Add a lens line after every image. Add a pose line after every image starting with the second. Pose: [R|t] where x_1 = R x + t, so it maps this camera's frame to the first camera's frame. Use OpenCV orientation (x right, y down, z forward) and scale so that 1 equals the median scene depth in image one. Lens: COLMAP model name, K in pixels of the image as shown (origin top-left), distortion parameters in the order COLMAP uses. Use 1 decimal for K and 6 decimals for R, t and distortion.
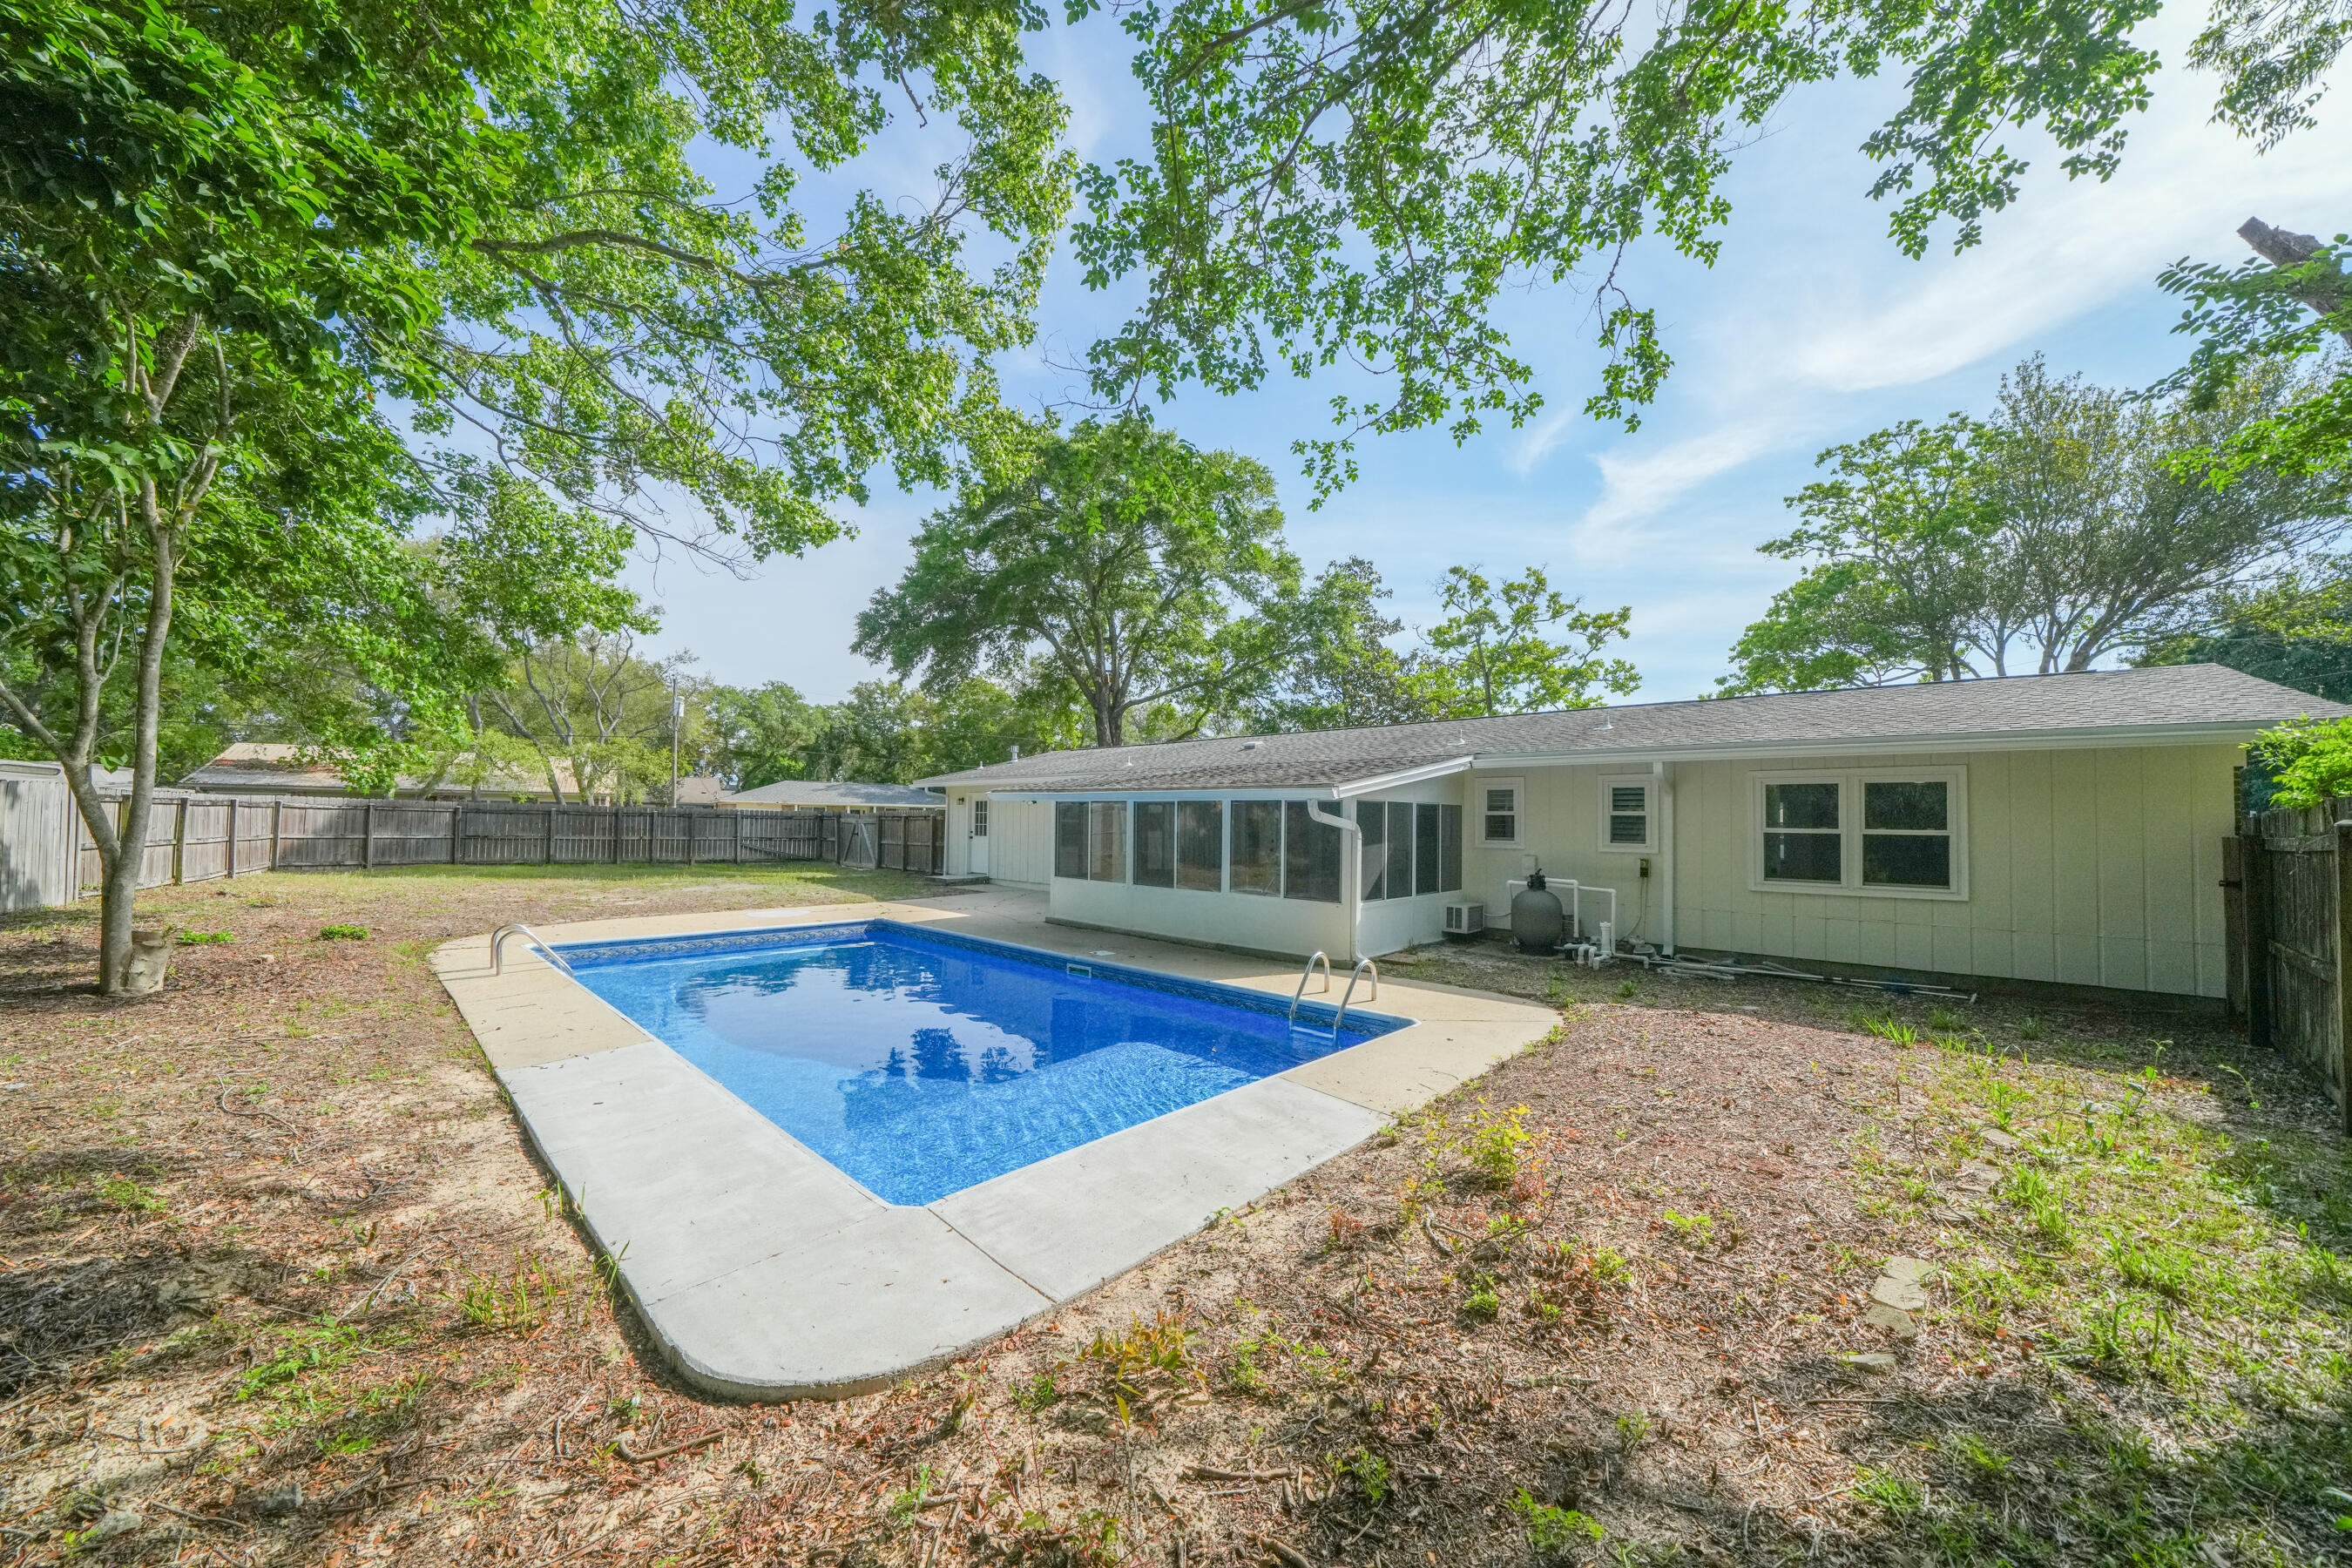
lens RADIAL K [[804.7, 0, 1176.4], [0, 804.7, 791.8], [0, 0, 1]] dist [-0.016157, 0.000181]
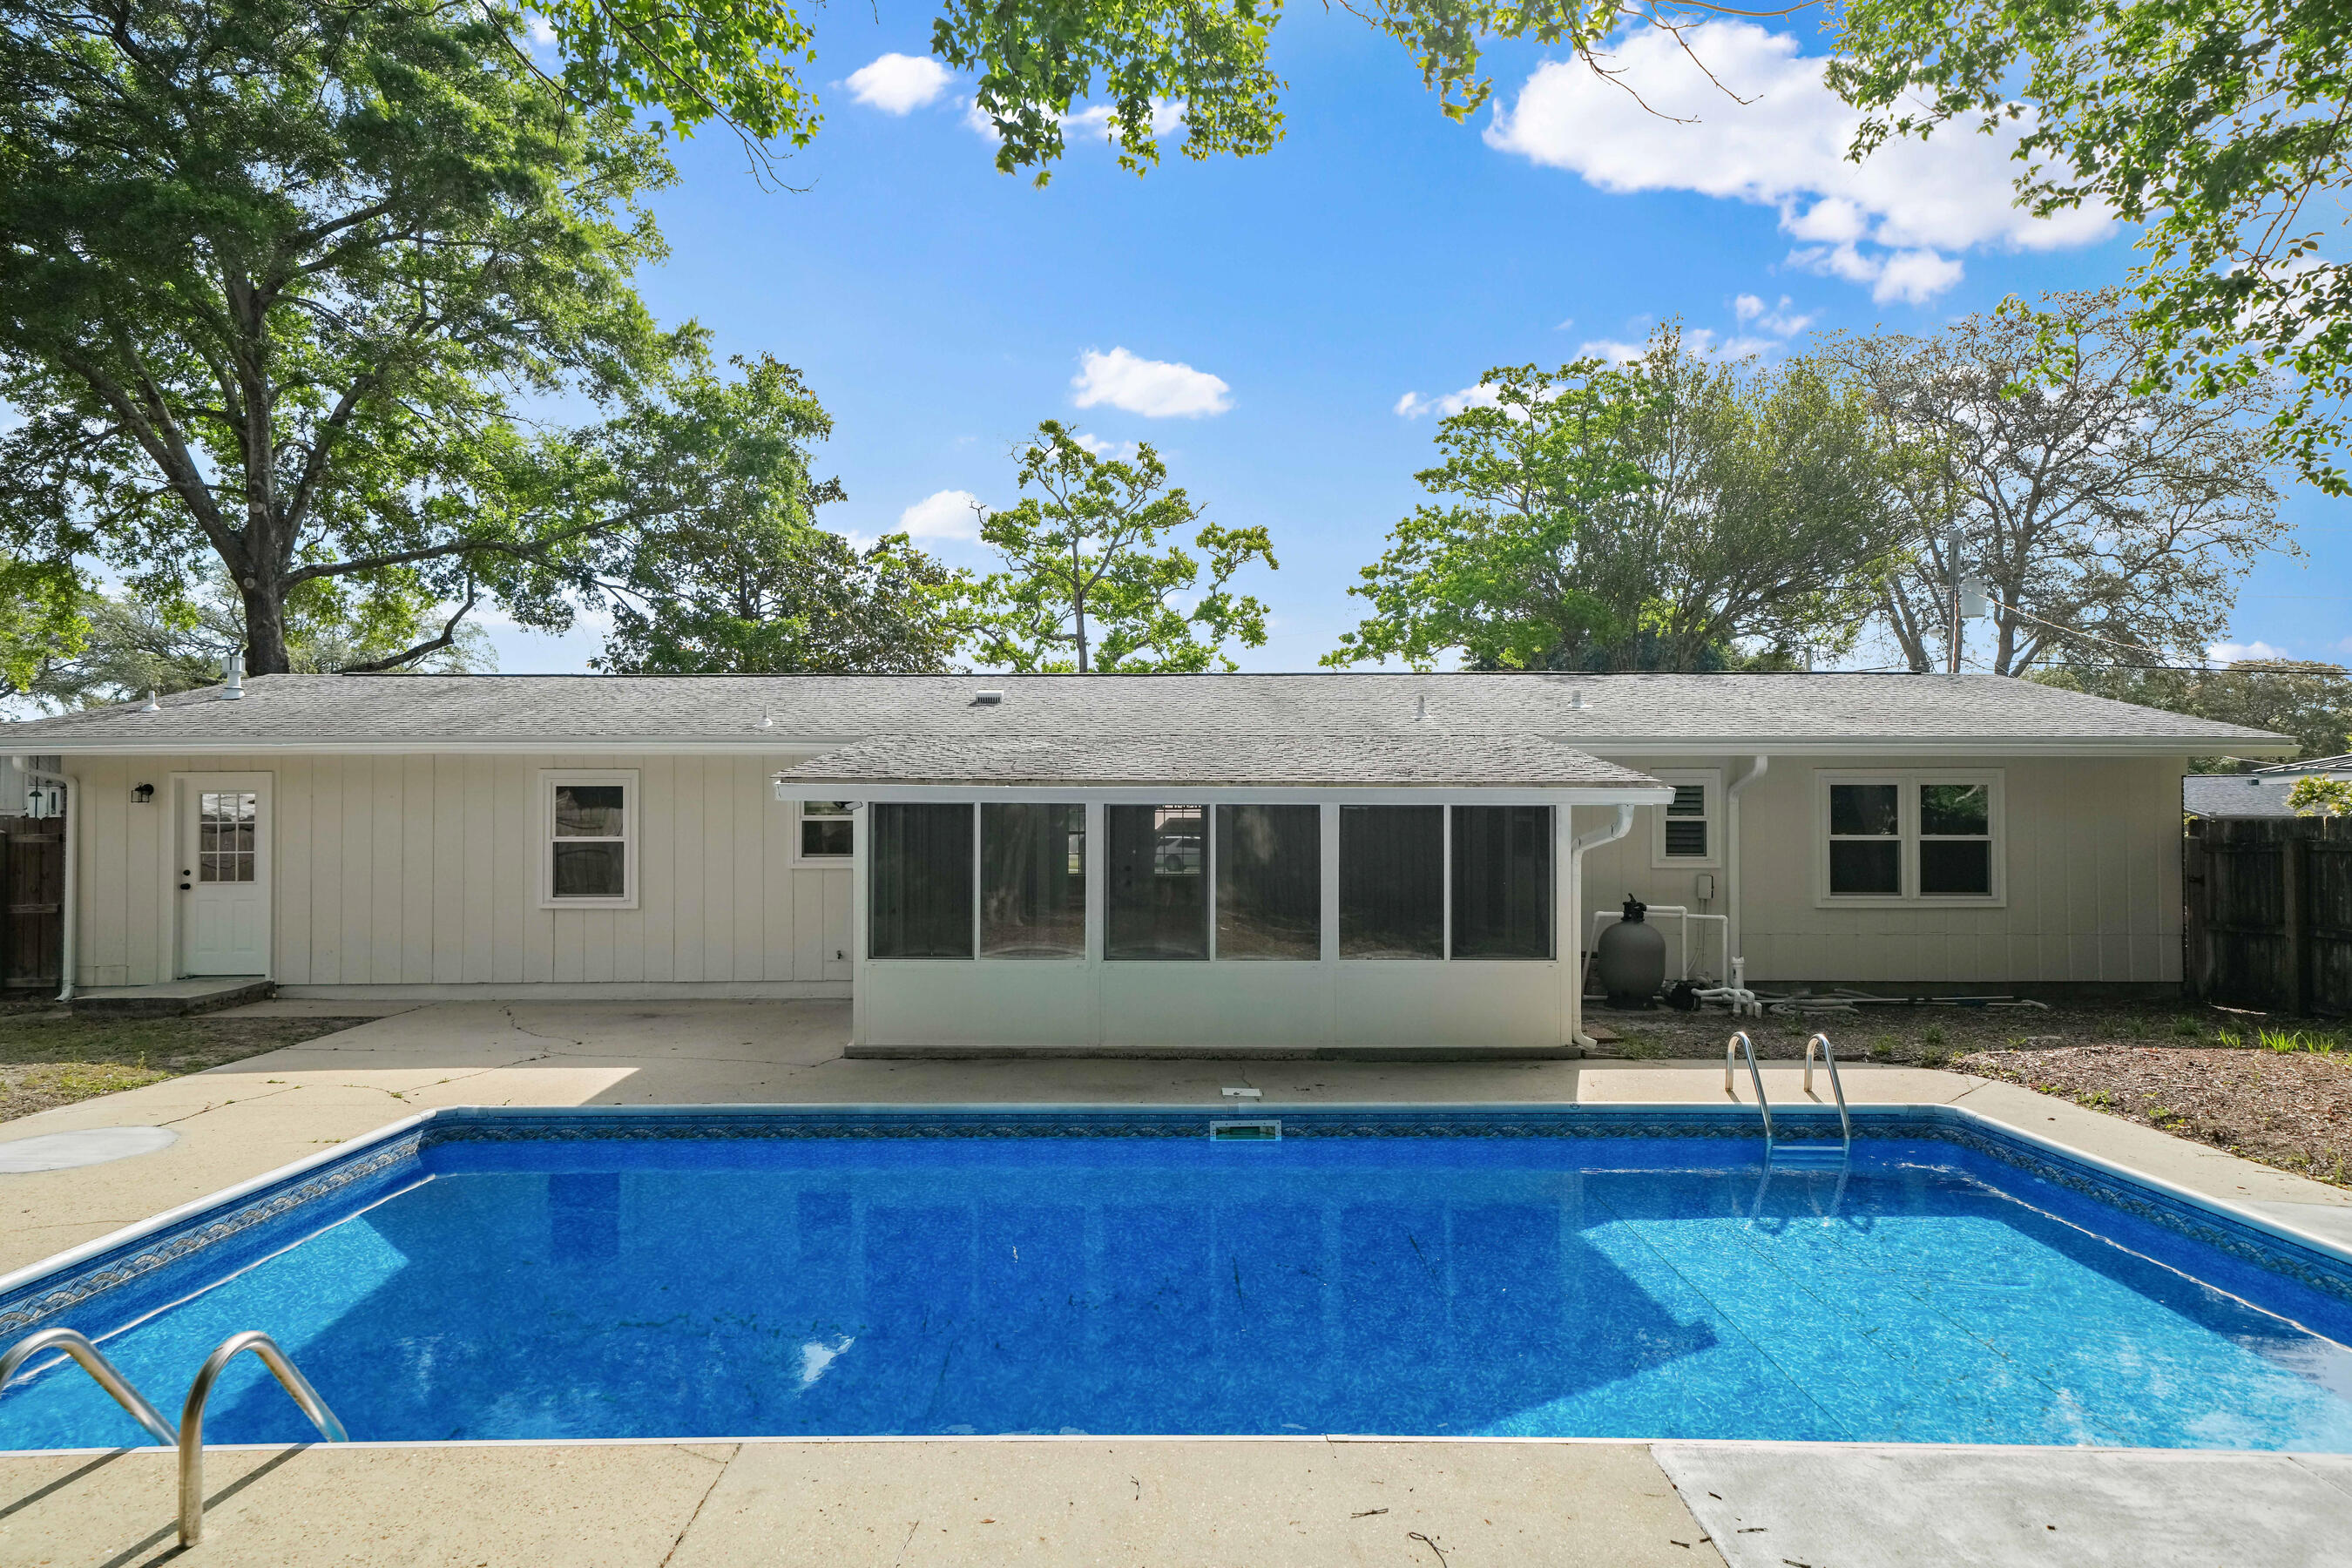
lens RADIAL K [[1336.3, 0, 1170.5], [0, 1336.3, 791.7], [0, 0, 1]] dist [0.026135, 0.000315]
pose [[0.736325, 0.000768, 0.676627, -0.735223], [-0.013894, 0.999806, 0.013985, -0.012226], [-0.676485, -0.019698, 0.736193, 0.379914]]
